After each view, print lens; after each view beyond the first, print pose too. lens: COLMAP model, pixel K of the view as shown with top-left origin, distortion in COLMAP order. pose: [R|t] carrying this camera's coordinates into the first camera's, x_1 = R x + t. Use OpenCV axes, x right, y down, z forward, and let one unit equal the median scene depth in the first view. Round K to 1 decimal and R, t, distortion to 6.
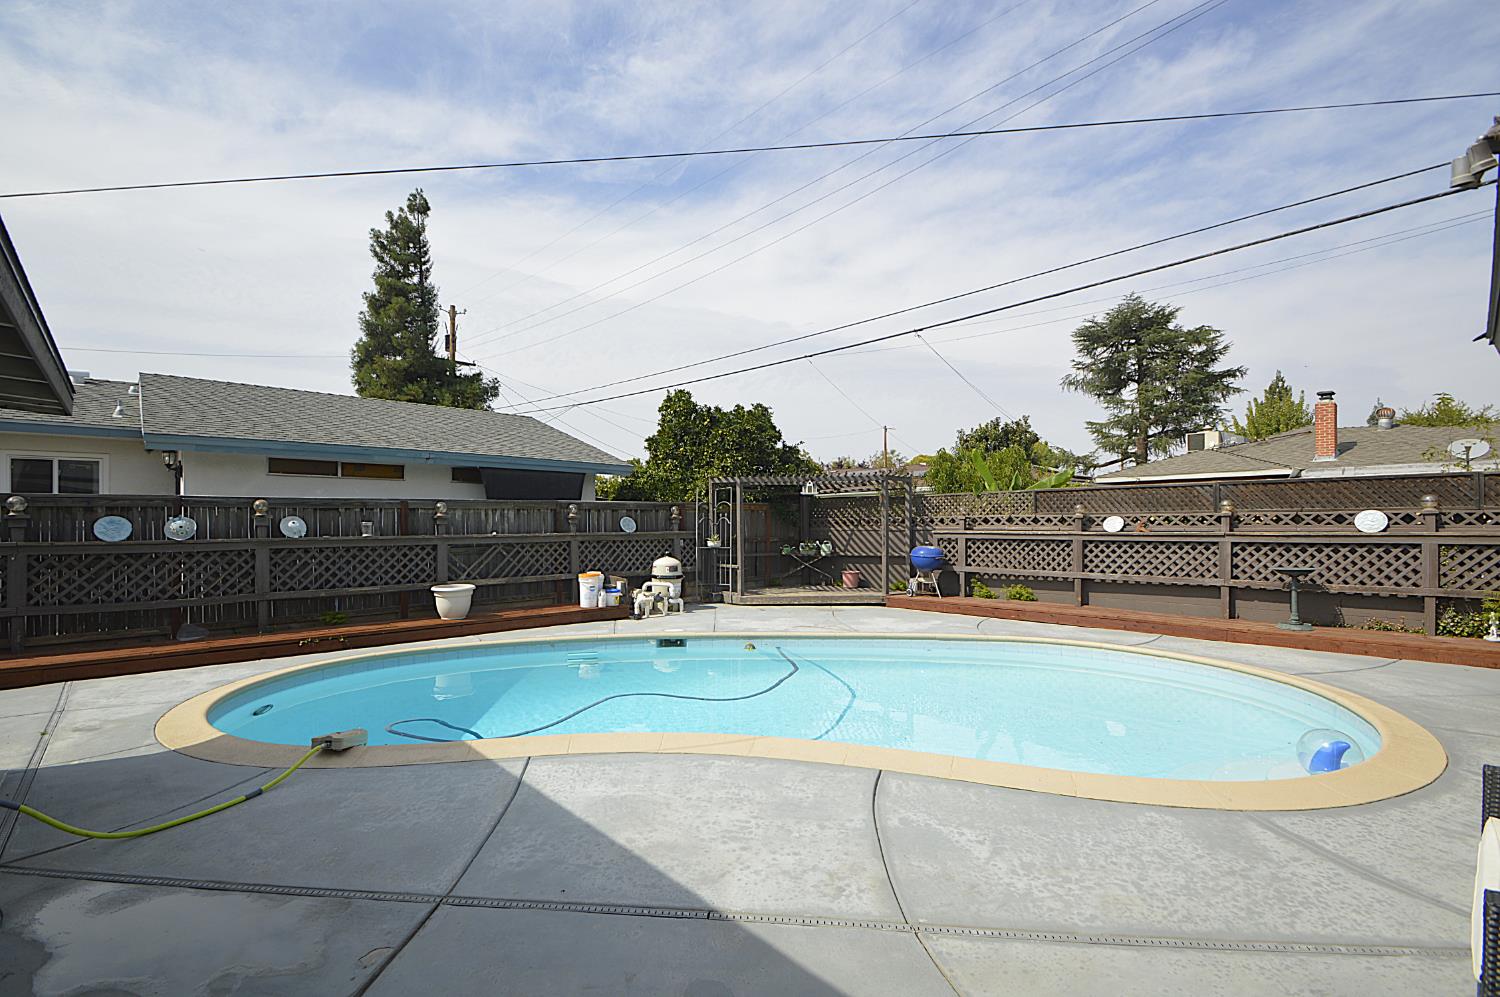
lens RADIAL K [[676.9, 0, 750.0], [0, 676.9, 498.5], [0, 0, 1]] dist [0.000362, 0.000026]
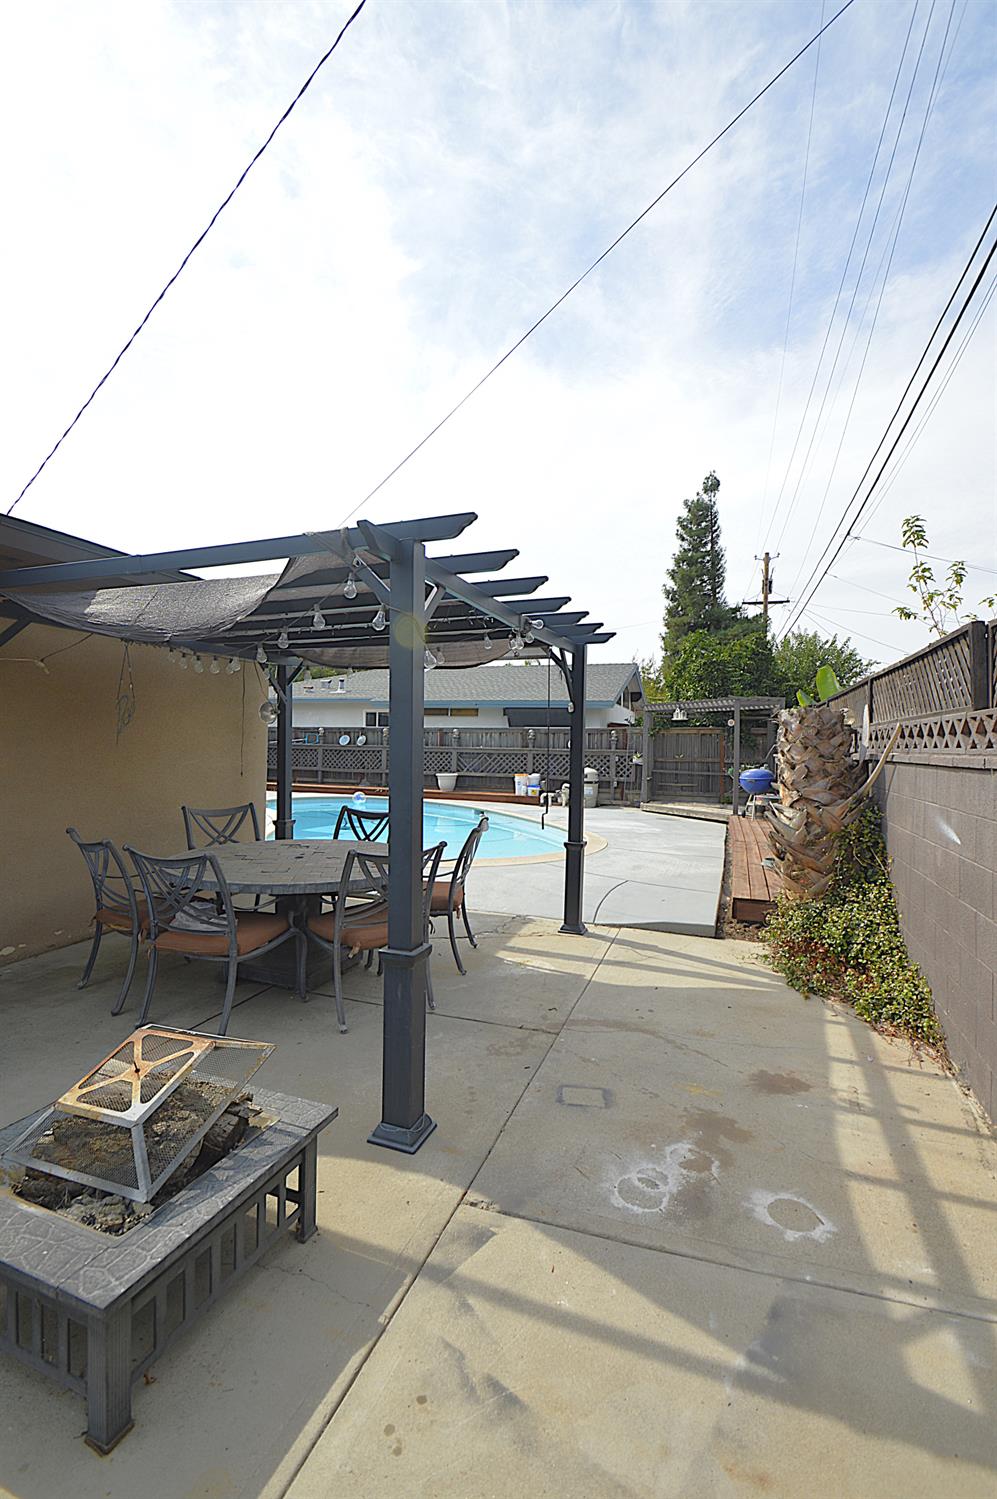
lens RADIAL K [[654.5, 0, 498.5], [0, 654.5, 749.5], [0, 0, 1]] dist [0.032526, -0.000058]
pose [[0.442682, 0.024189, -0.896352, 0.438737], [0.013948, 0.999329, 0.033856, 0.001076], [0.896570, -0.027490, 0.442048, 0.115618]]
